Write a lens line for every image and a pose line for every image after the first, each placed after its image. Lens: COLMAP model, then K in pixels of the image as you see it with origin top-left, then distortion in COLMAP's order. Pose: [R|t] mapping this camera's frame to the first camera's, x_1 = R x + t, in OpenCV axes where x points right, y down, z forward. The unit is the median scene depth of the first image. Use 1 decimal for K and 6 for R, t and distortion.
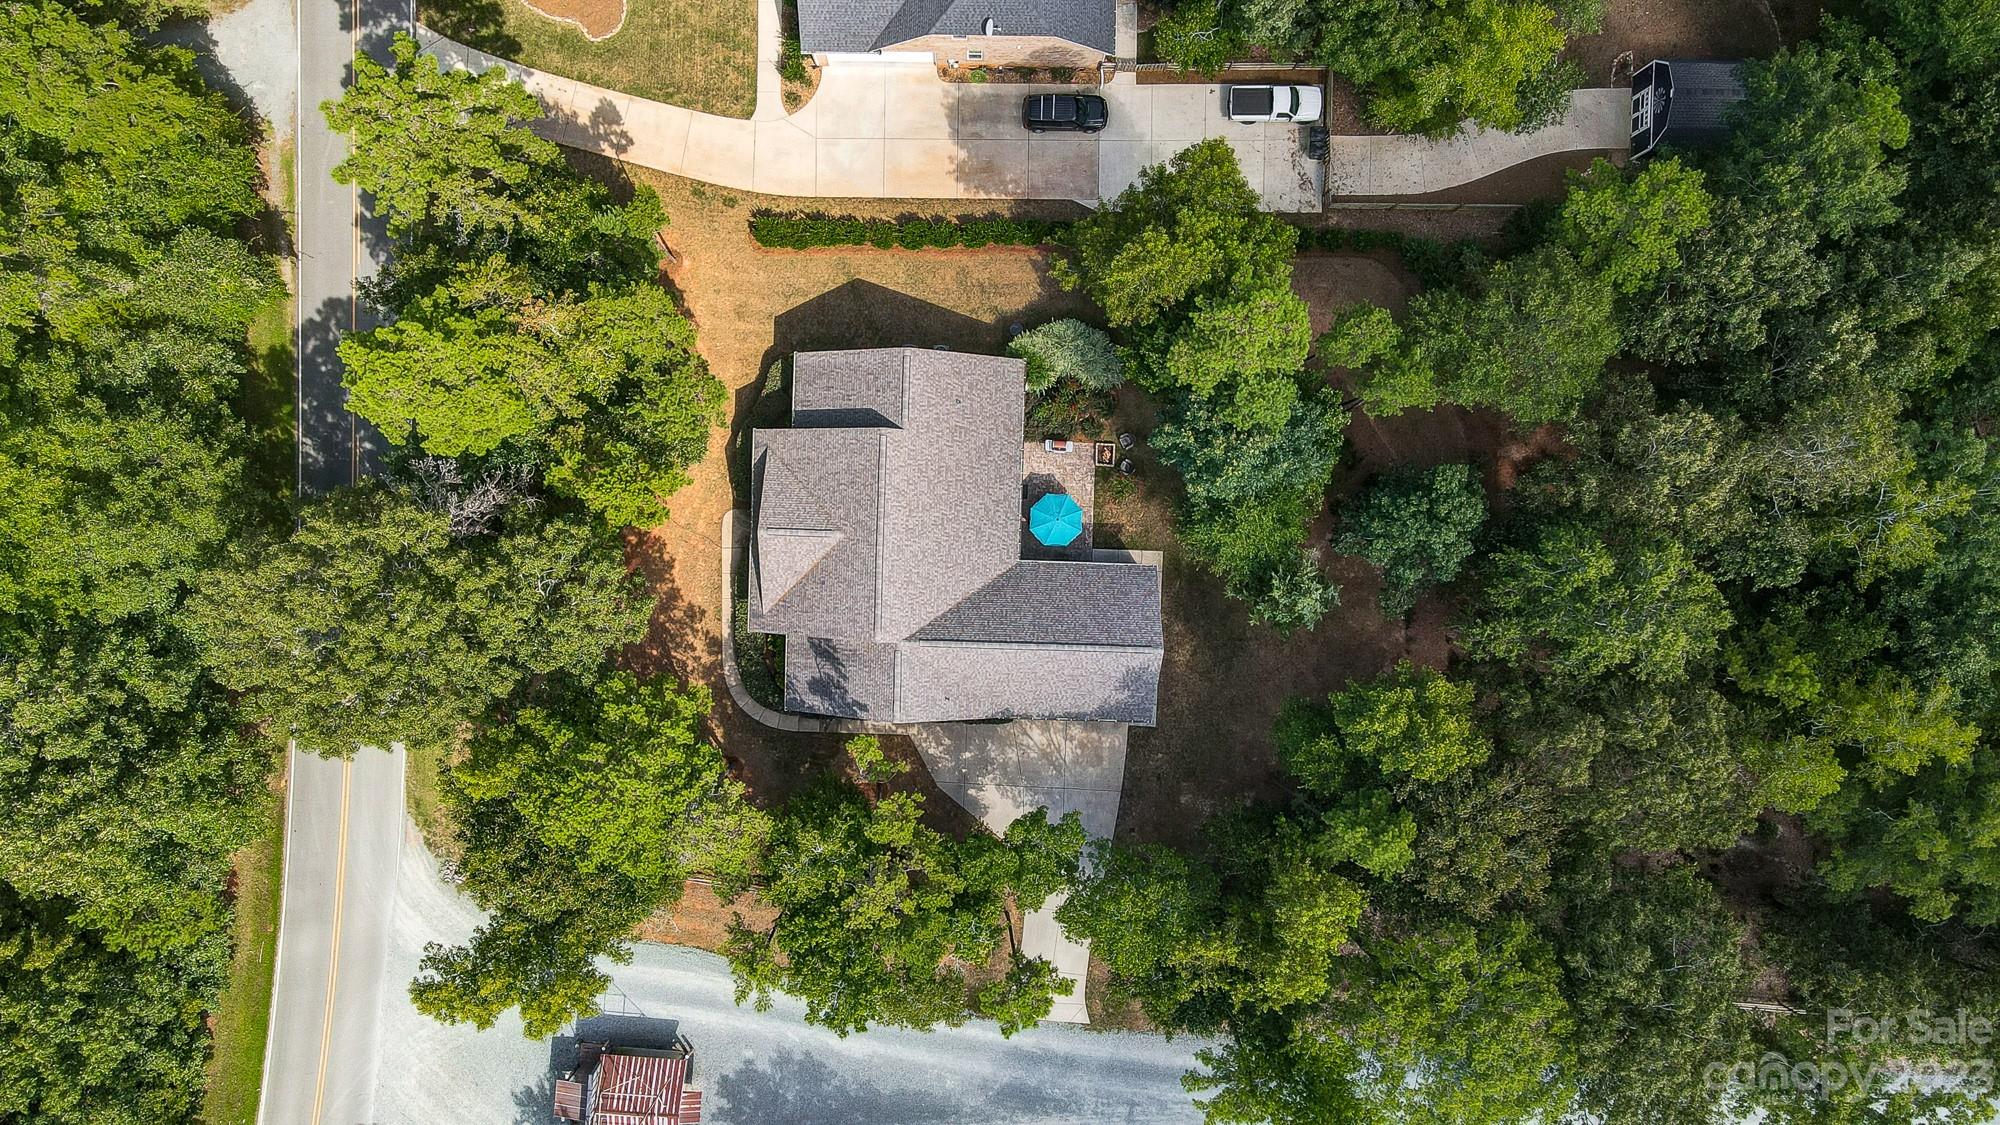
lens RADIAL K [[1419.4, 0, 971.8], [0, 1419.4, 563.3], [0, 0, 1]] dist [0.050278, -0.000028]
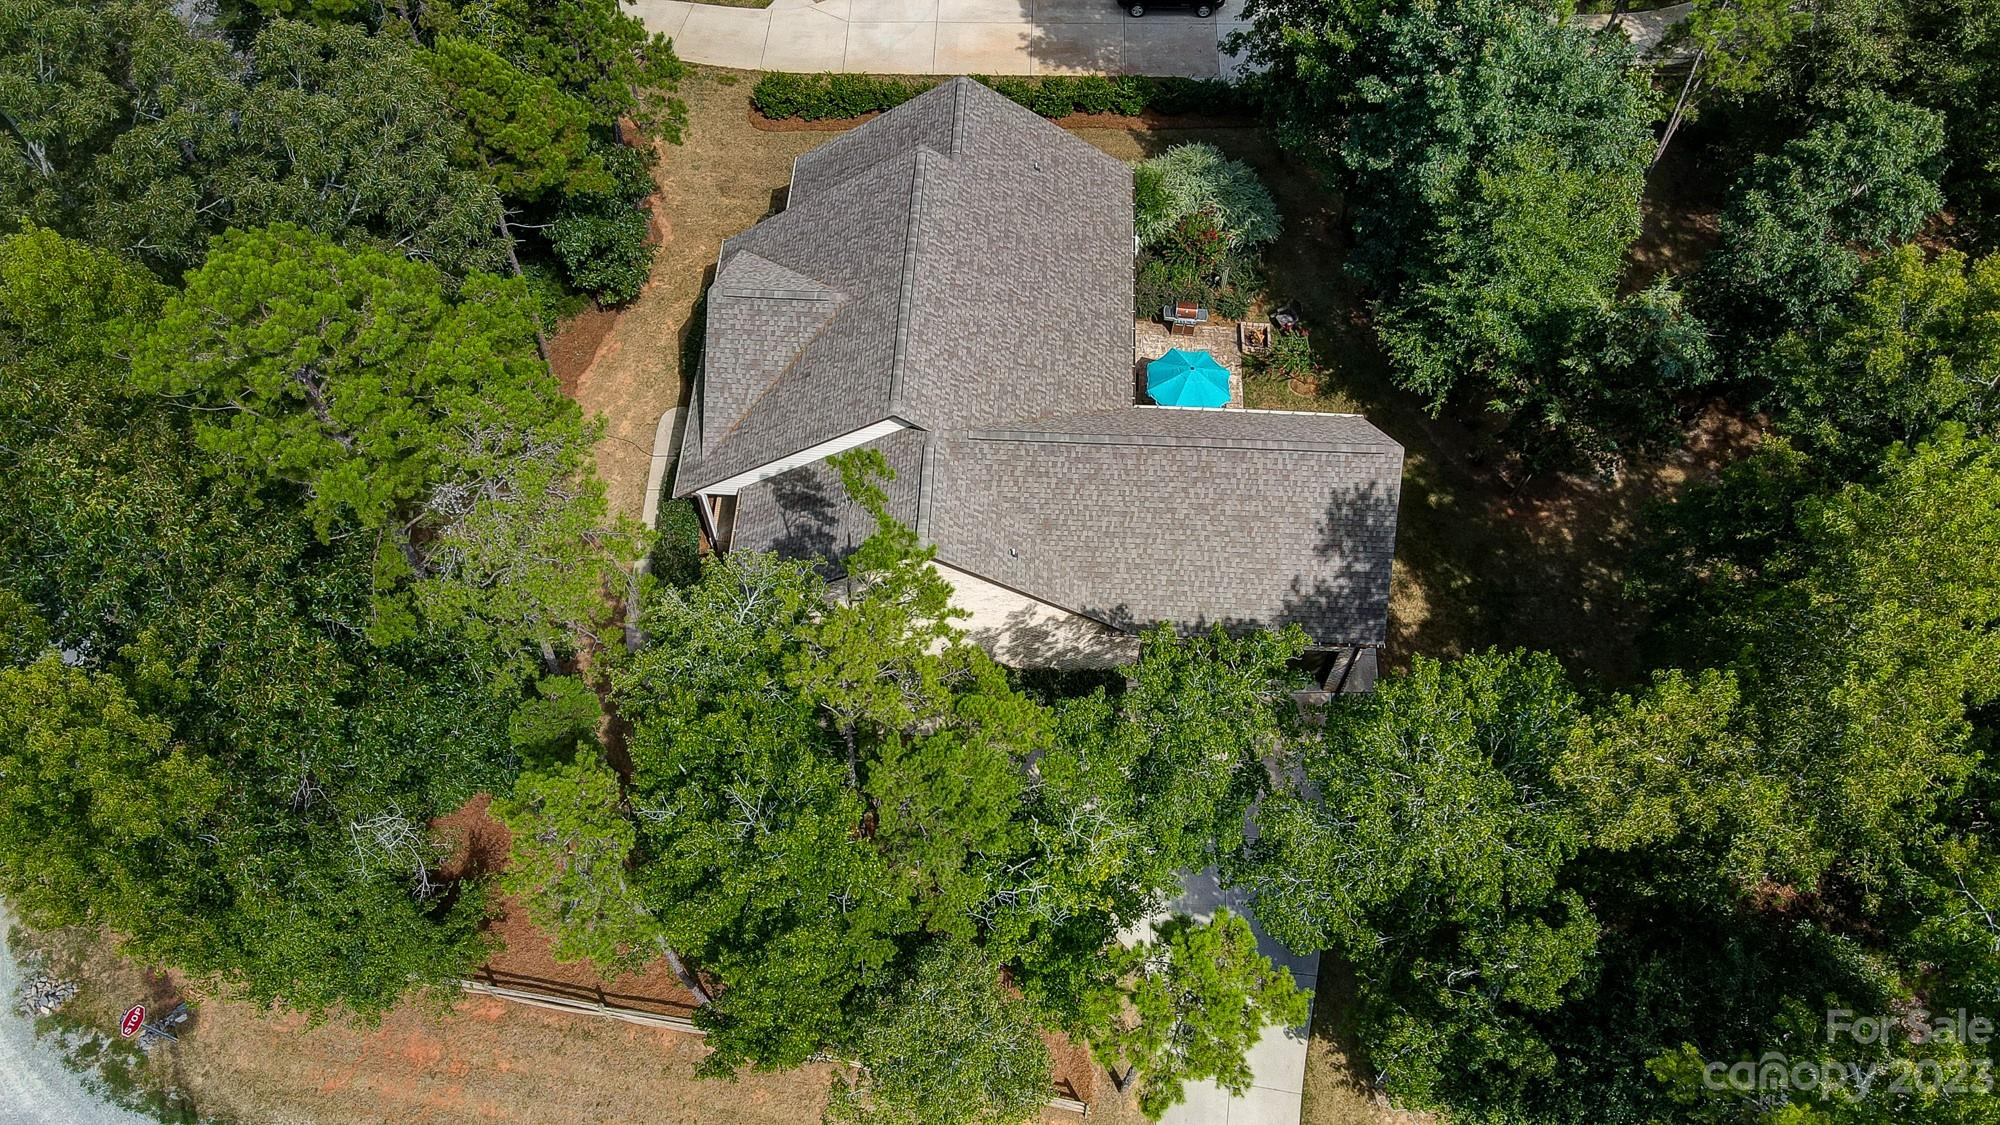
lens RADIAL K [[1419.4, 0, 971.8], [0, 1419.4, 563.3], [0, 0, 1]] dist [0.050278, -0.000028]
pose [[0.999607, 0.017799, -0.021662, -0.023240], [-0.026410, 0.857113, -0.514451, 0.402639], [0.009410, 0.514821, 0.857246, 0.559879]]
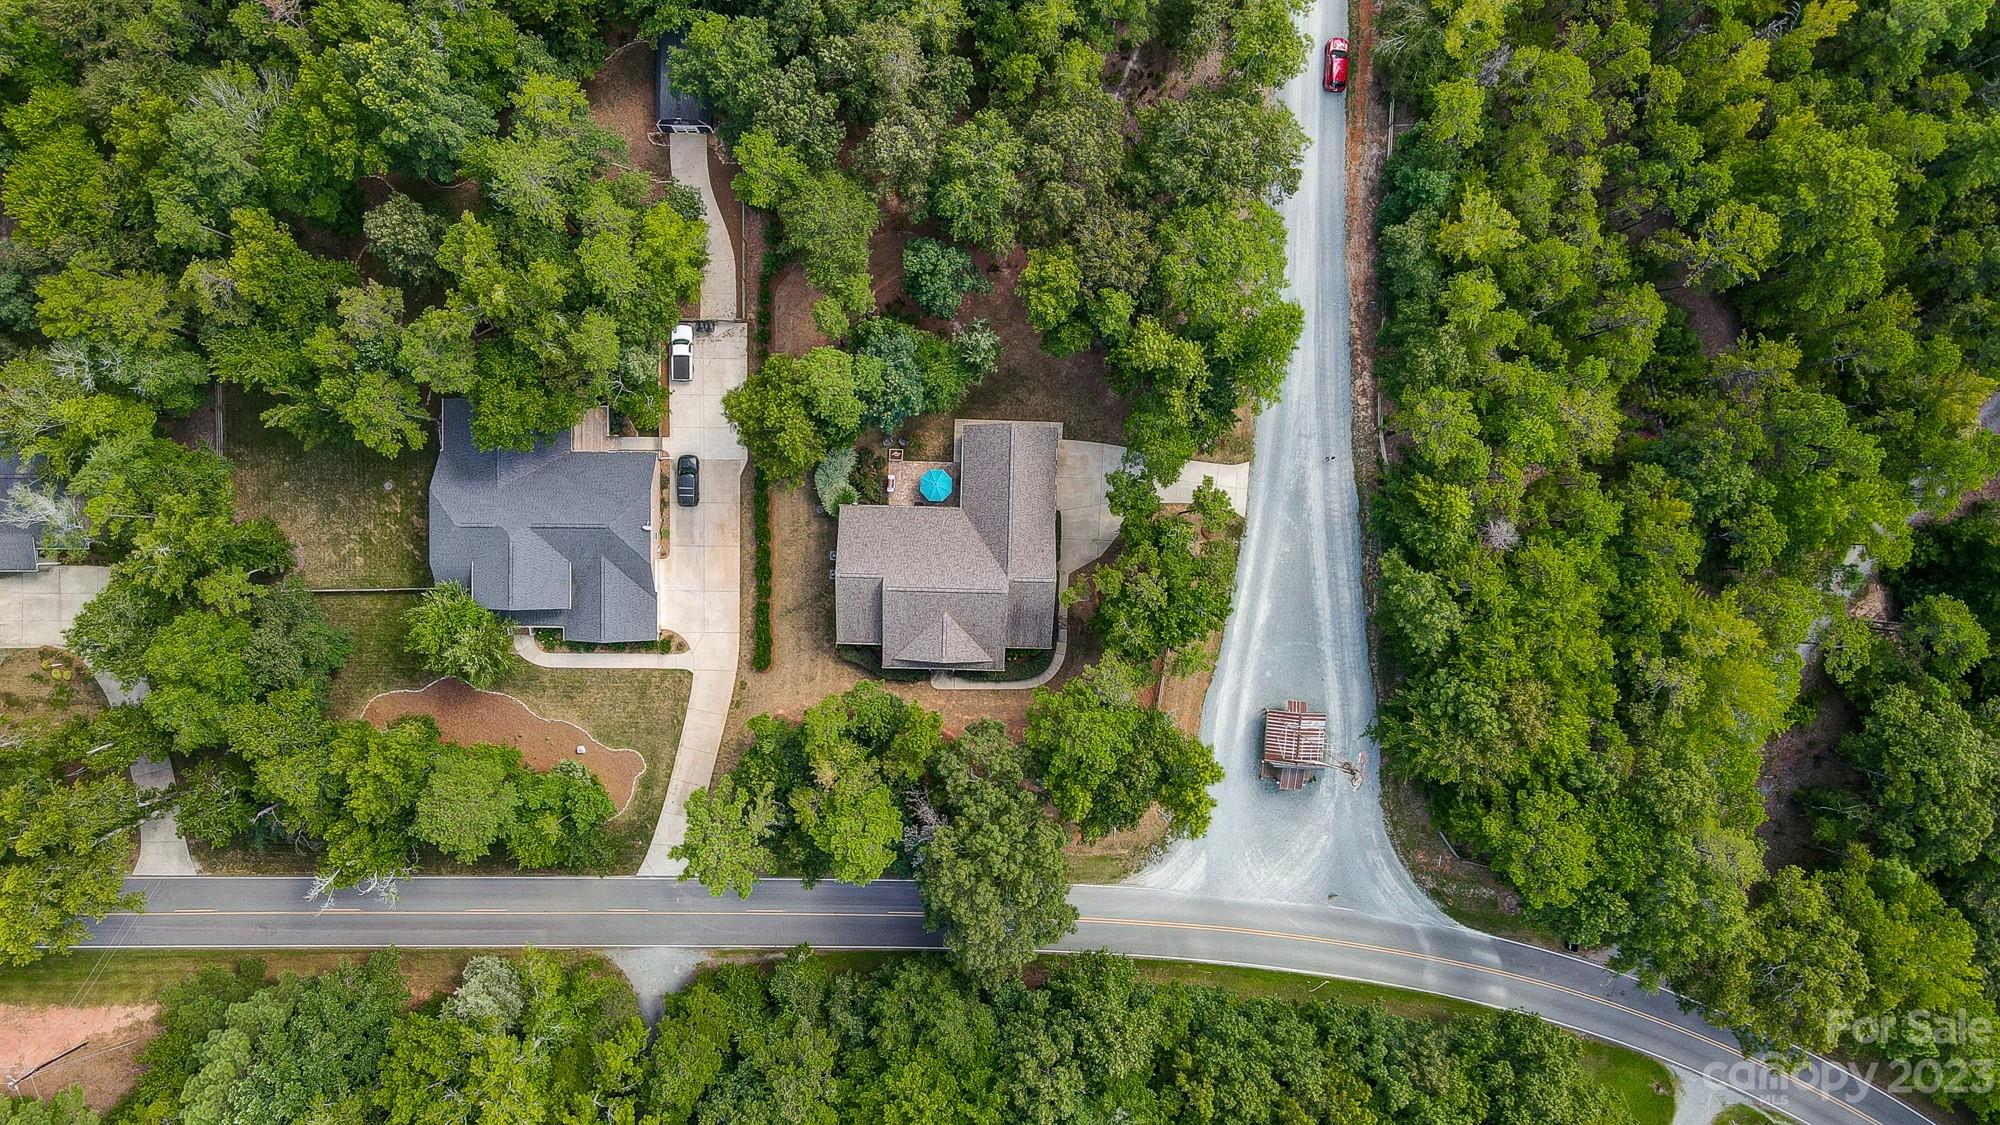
lens RADIAL K [[1419.4, 0, 971.8], [0, 1419.4, 563.3], [0, 0, 1]] dist [0.050278, -0.000028]
pose [[-0.004804, -0.999698, -0.024106, 0.009734], [0.999962, -0.004626, -0.007399, 0.024909], [0.007285, -0.024141, 0.999682, -0.721322]]
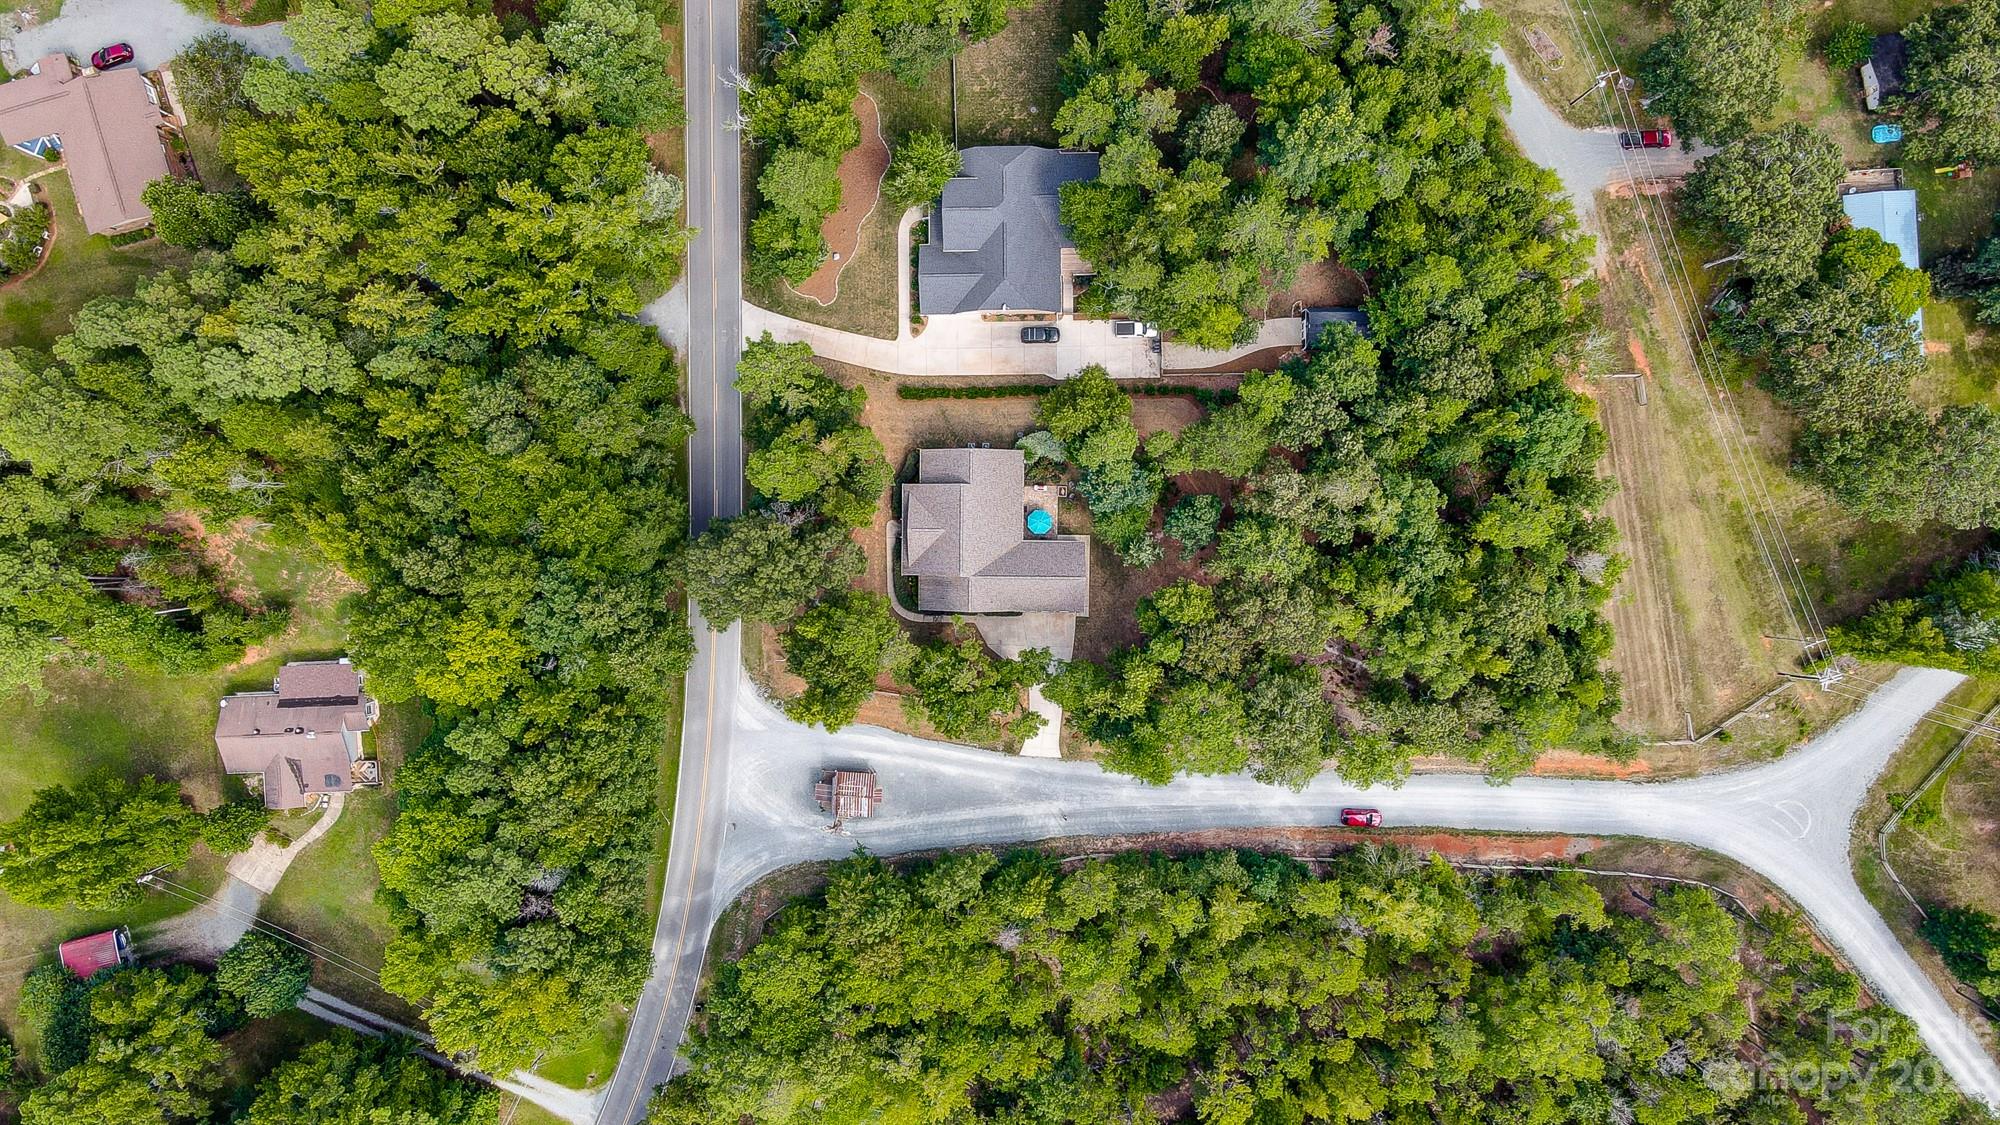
lens RADIAL K [[1419.4, 0, 971.8], [0, 1419.4, 563.3], [0, 0, 1]] dist [0.050278, -0.000028]
pose [[0.999369, -0.020151, -0.029235, 0.019322], [0.020086, 0.999795, -0.002519, 0.041270], [0.029280, 0.001930, 0.999569, -1.334754]]
